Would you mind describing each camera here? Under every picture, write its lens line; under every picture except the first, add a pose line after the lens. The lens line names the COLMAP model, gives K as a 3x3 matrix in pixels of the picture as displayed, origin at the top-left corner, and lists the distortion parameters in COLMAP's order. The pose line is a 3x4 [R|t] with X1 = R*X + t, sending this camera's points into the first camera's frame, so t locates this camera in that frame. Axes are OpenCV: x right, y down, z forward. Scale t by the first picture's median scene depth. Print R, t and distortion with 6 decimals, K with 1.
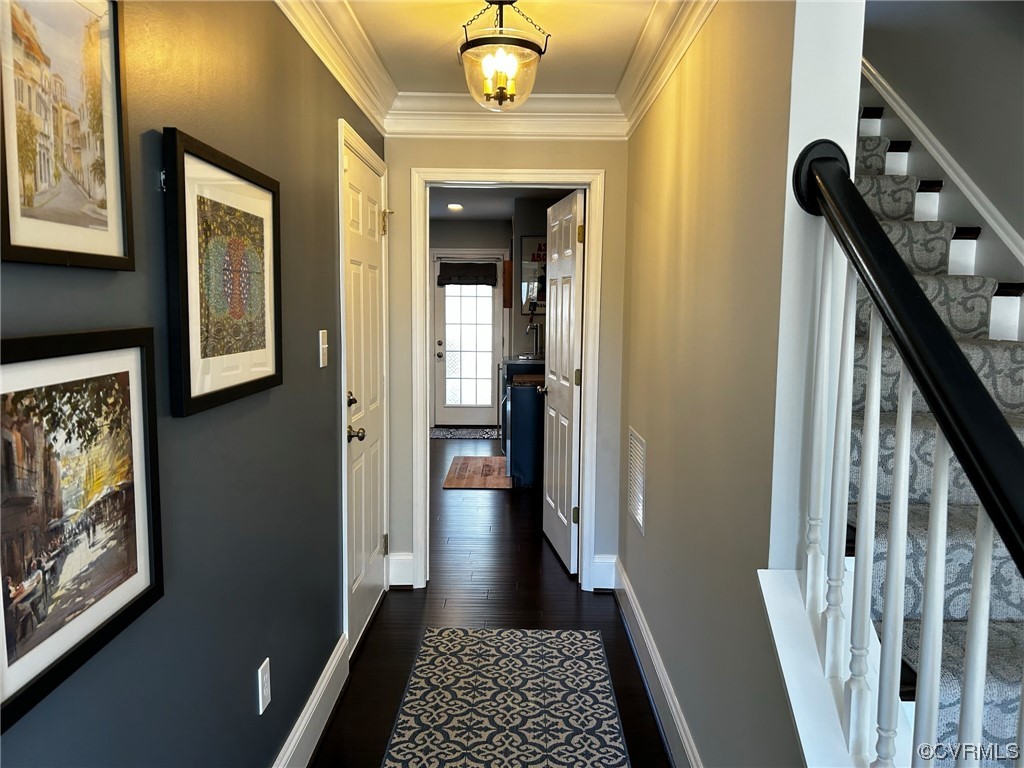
lens RADIAL K [[775.6, 0, 512.2], [0, 775.6, 383.7], [0, 0, 1]] dist [0.030030, -0.005993]
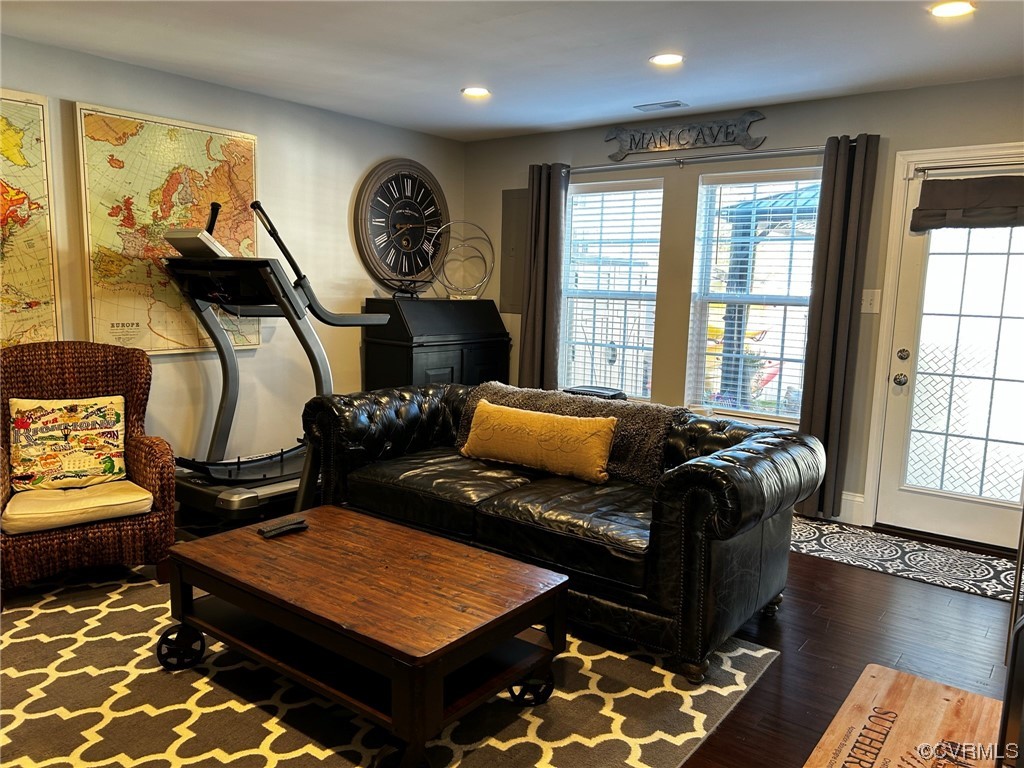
lens RADIAL K [[775.6, 0, 513.2], [0, 775.6, 385.1], [0, 0, 1]] dist [0.030030, -0.005993]
pose [[0.801836, 0.100979, -0.588950, -0.002332], [-0.077603, 0.994868, 0.064923, -0.046418], [0.592484, -0.006353, 0.805557, 0.480353]]
